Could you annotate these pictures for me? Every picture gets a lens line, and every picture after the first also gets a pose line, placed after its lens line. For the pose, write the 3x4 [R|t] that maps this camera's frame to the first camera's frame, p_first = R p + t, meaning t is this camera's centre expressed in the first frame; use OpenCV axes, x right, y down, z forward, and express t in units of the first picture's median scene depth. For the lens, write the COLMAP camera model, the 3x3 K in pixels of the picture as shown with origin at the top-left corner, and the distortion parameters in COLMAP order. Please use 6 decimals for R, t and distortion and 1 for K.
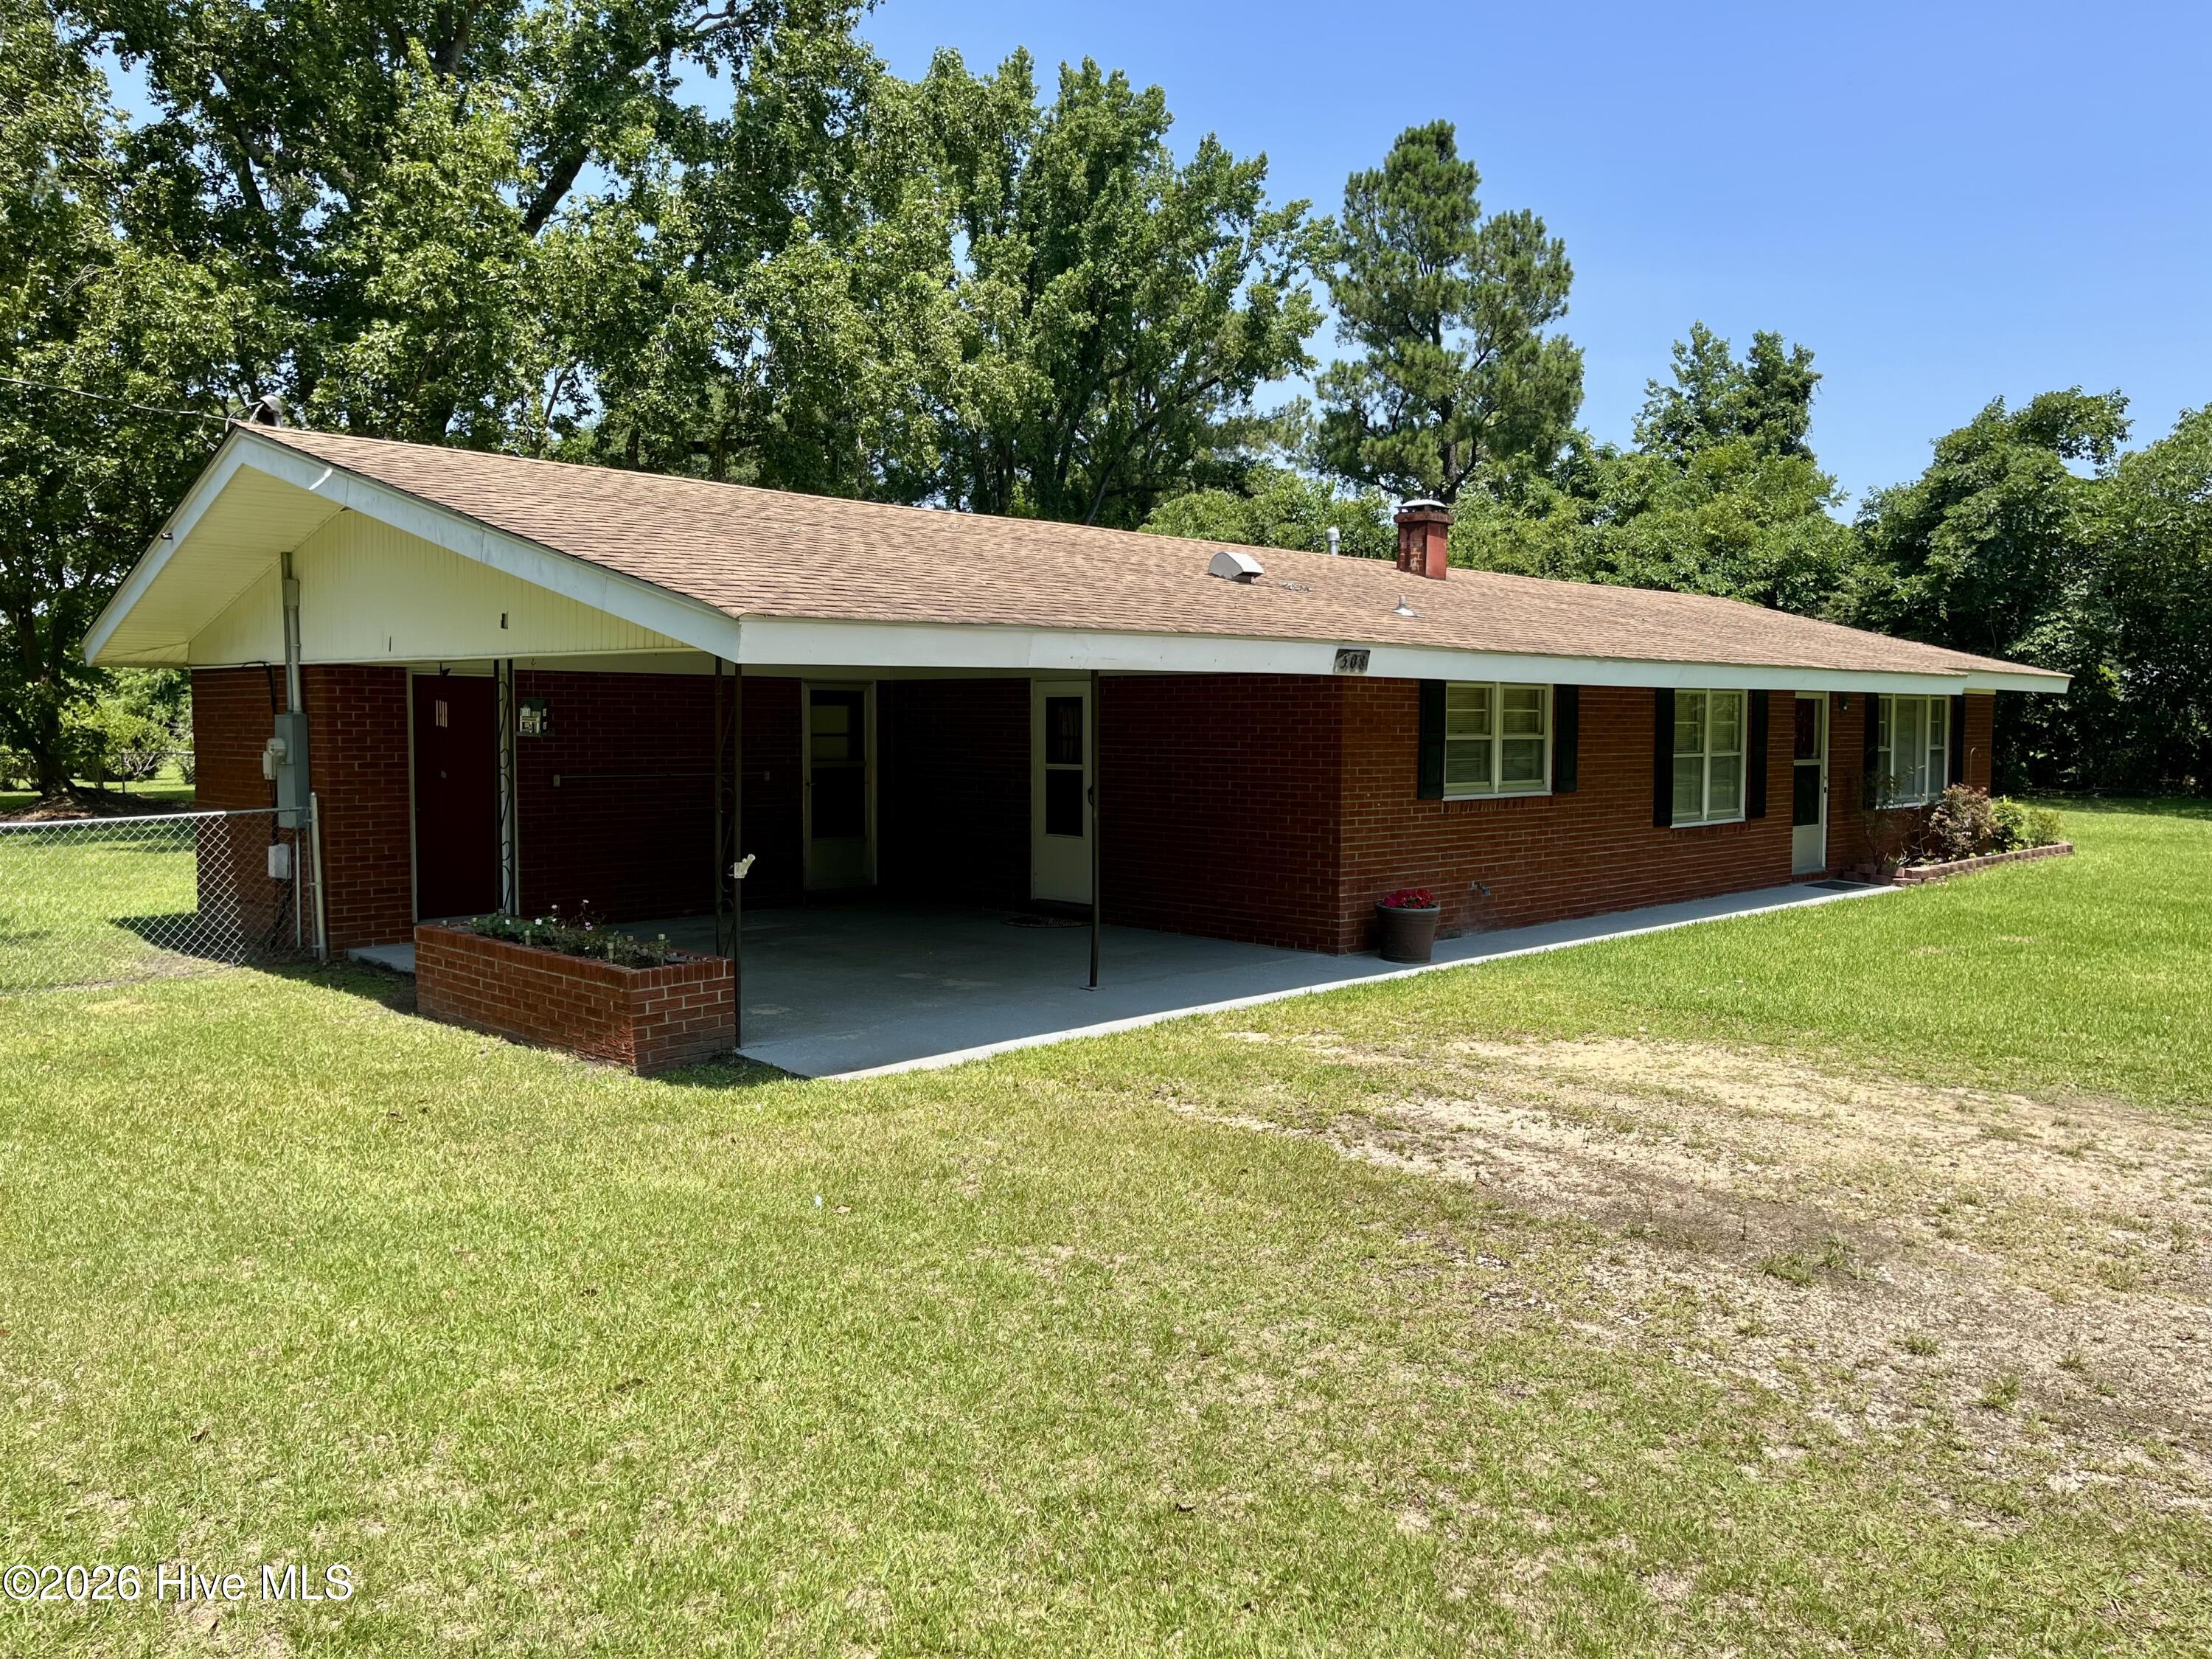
lens RADIAL K [[1663.4, 0, 1123.5], [0, 1663.4, 824.8], [0, 0, 1]] dist [0.040257, -0.036049]
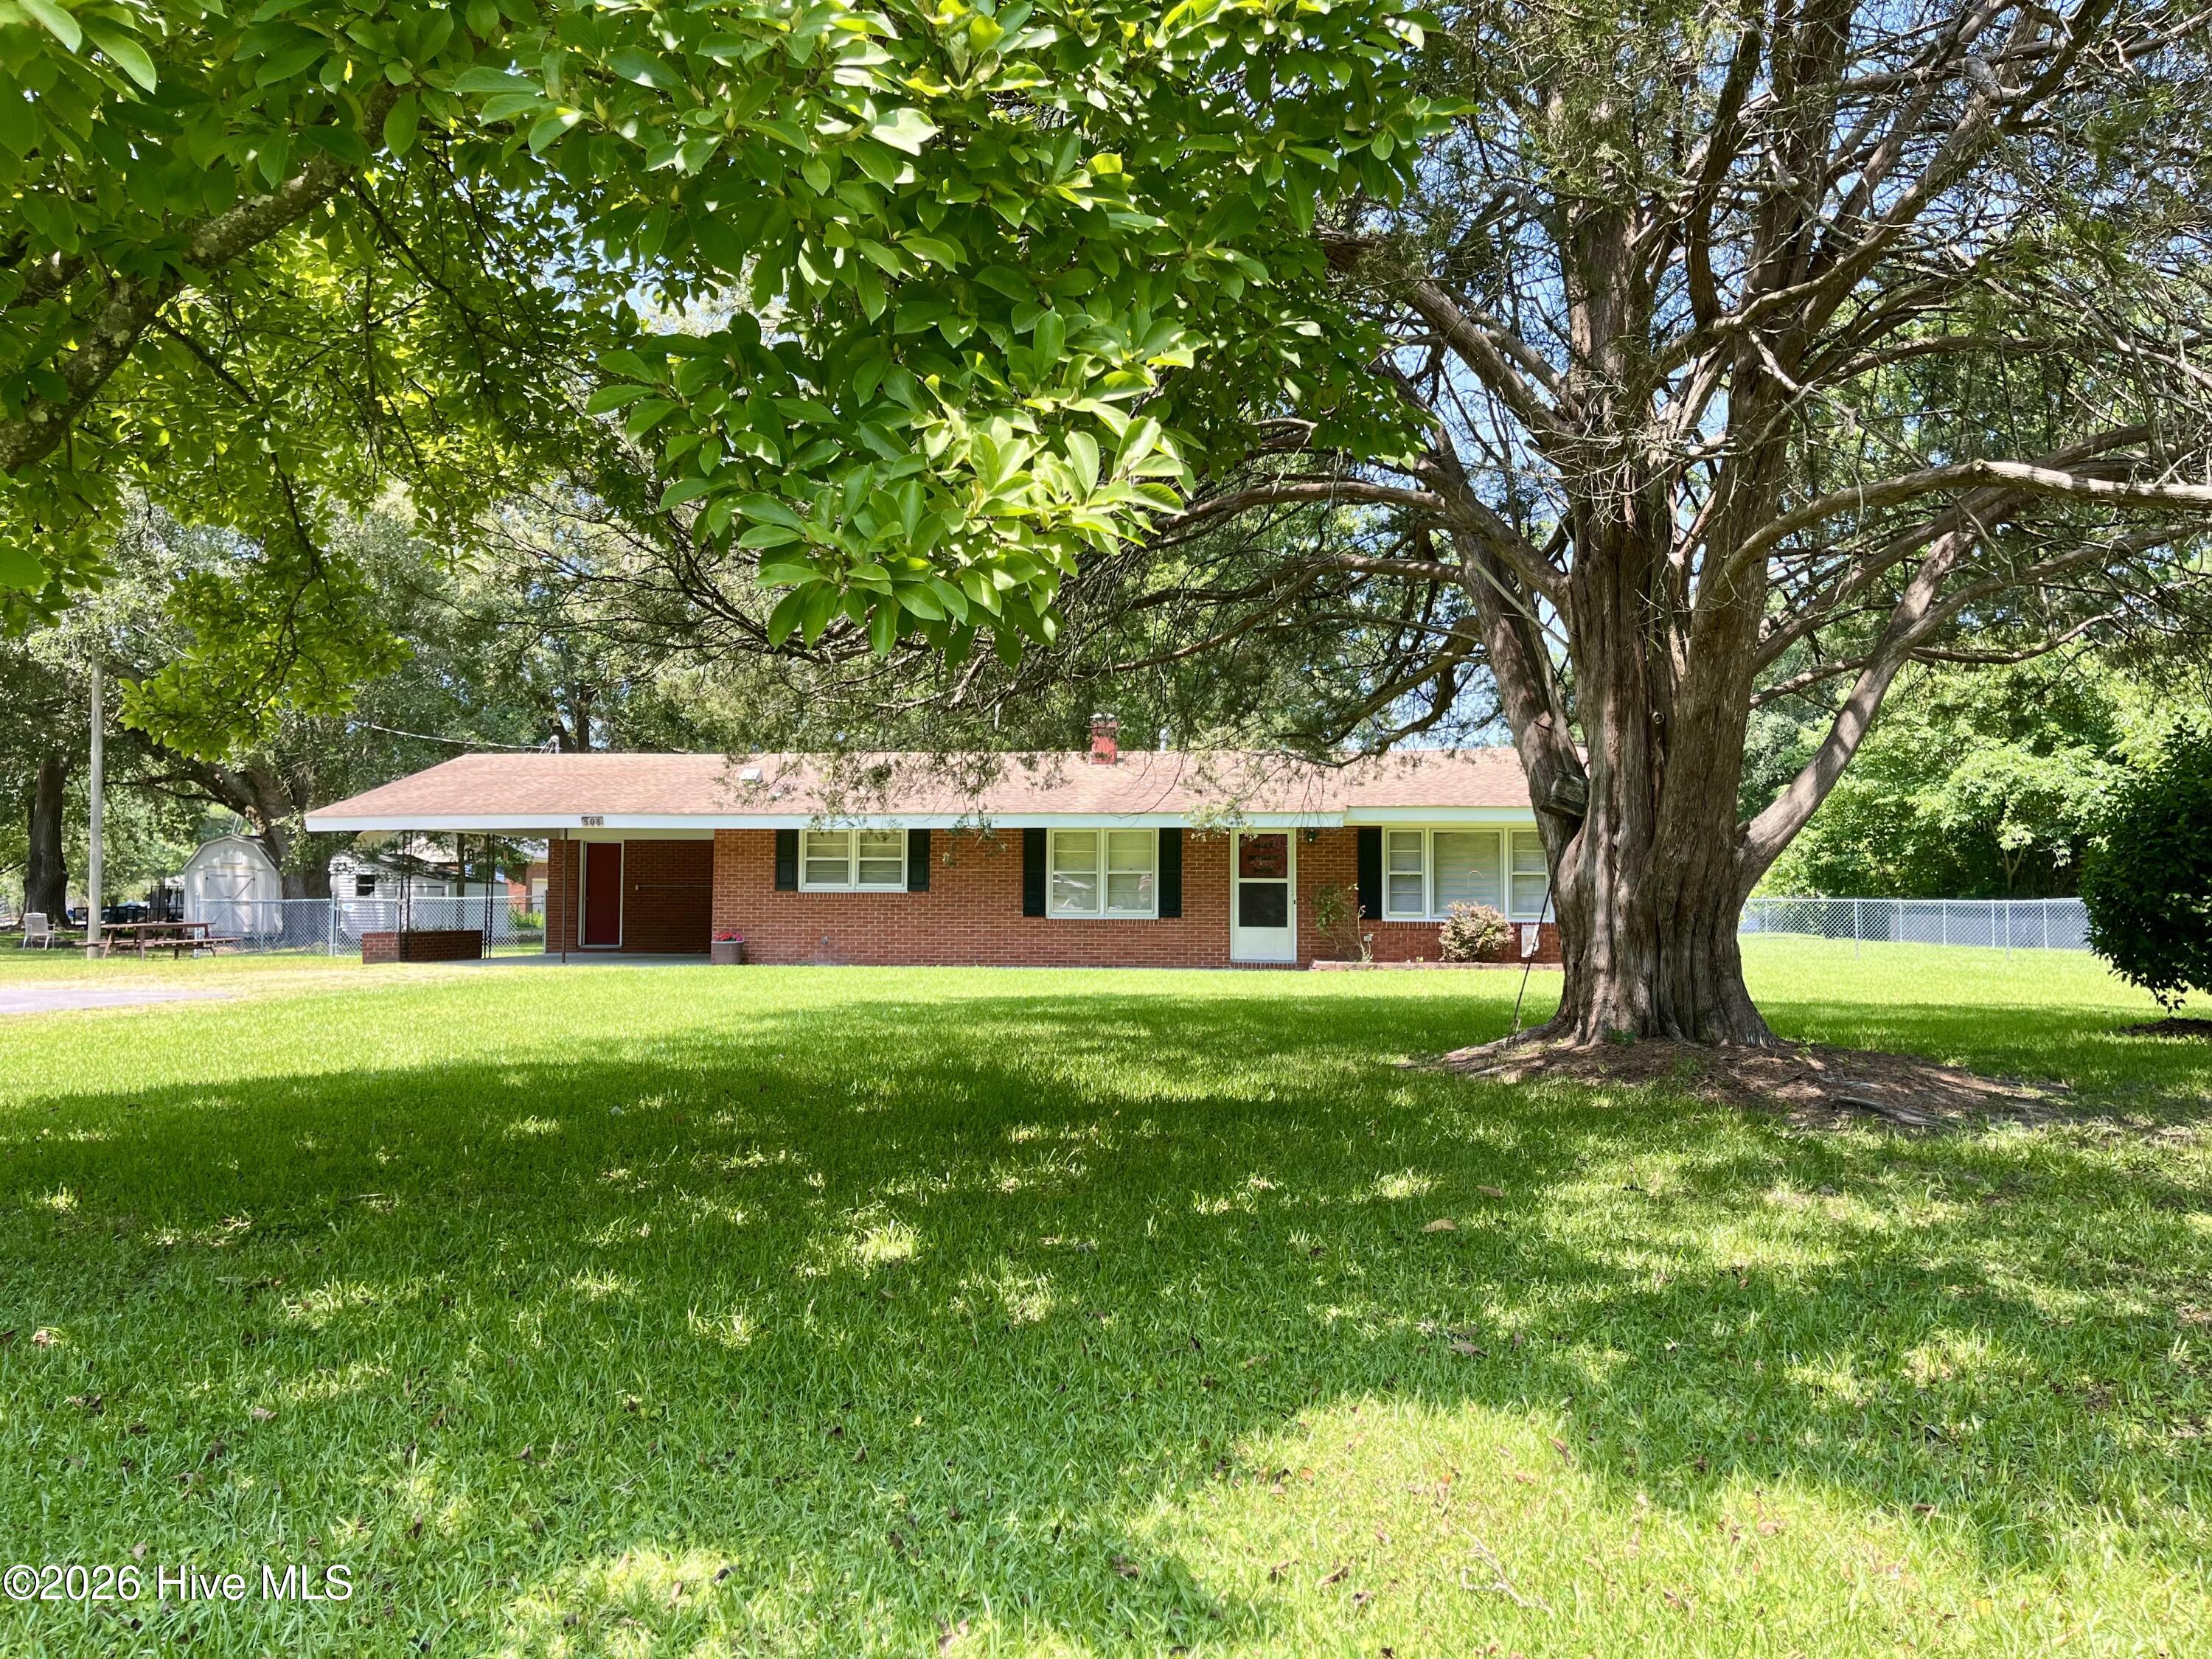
lens RADIAL K [[1663.4, 0, 1108.5], [0, 1663.4, 828.2], [0, 0, 1]] dist [0.040257, -0.036049]
pose [[0.572541, -0.040747, -0.818863, 1.608103], [-0.055127, 0.994591, -0.088035, 0.051438], [0.818021, 0.095545, 0.567197, 0.159408]]
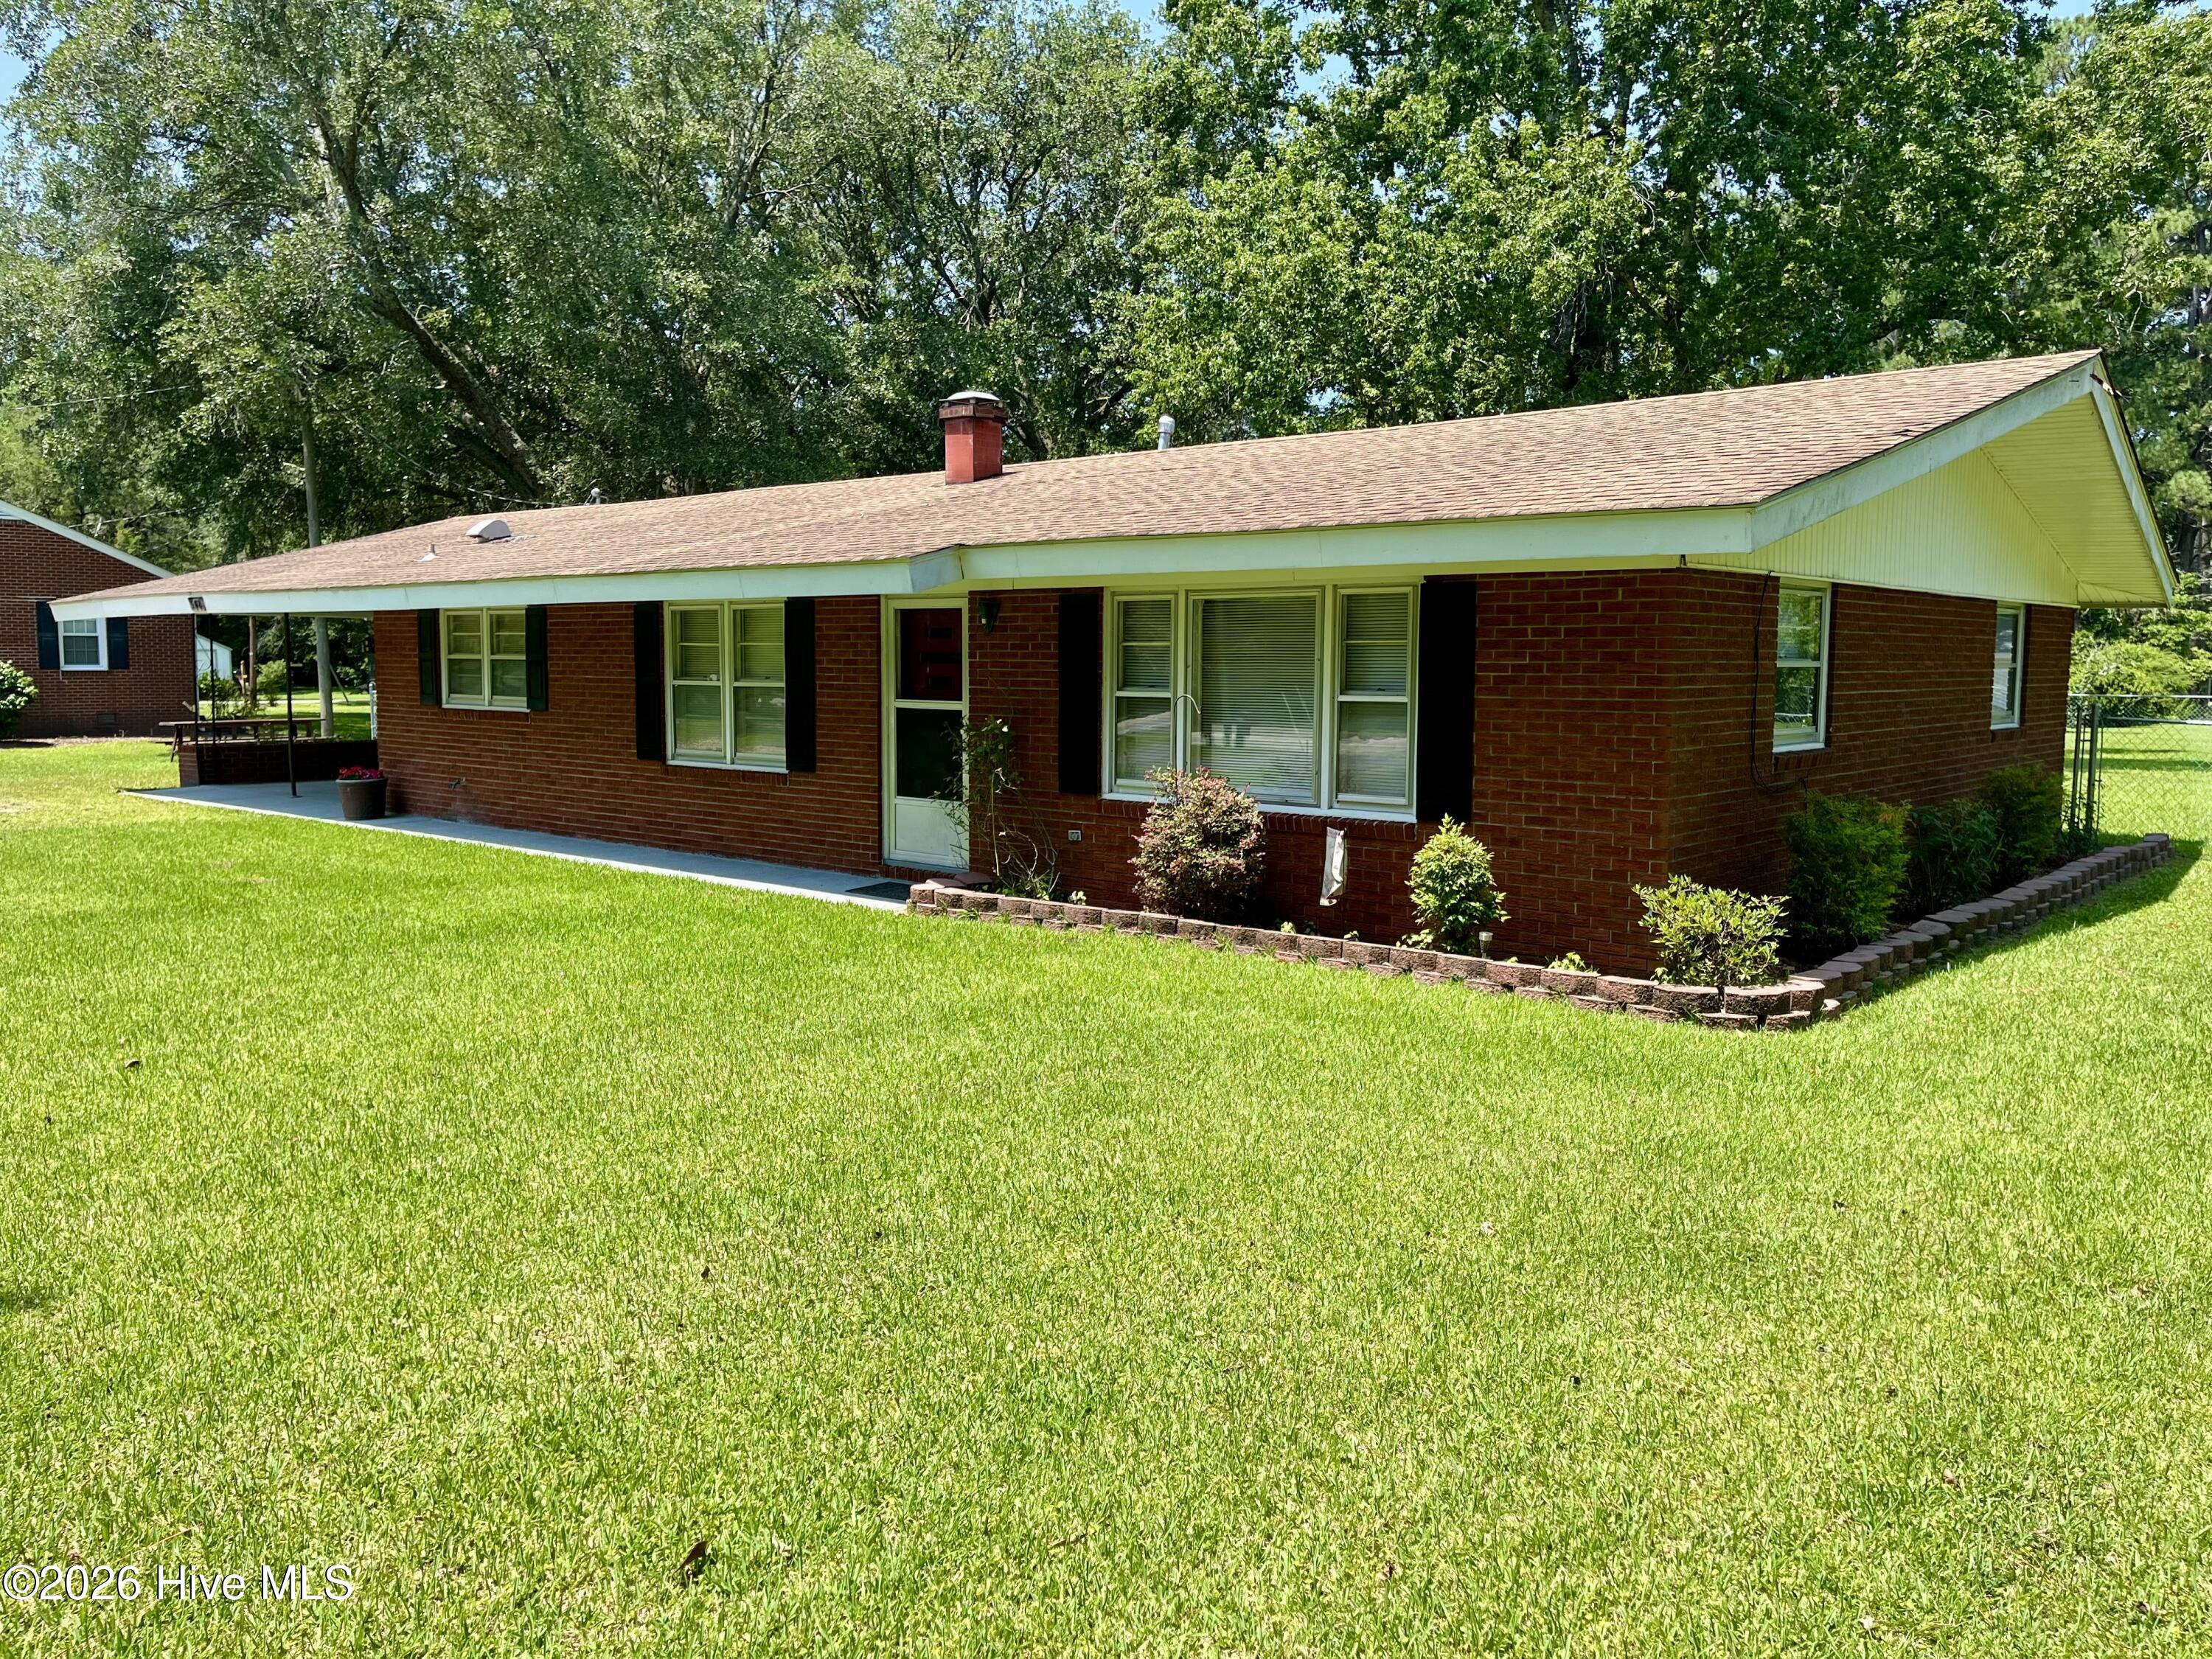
lens RADIAL K [[1663.4, 0, 1116.6], [0, 1663.4, 815.8], [0, 0, 1]] dist [0.040257, -0.036049]
pose [[0.056890, 0.083558, -0.994878, 1.194937], [-0.071750, 0.994257, 0.079403, -0.056241], [0.995799, 0.066866, 0.062559, 1.166841]]
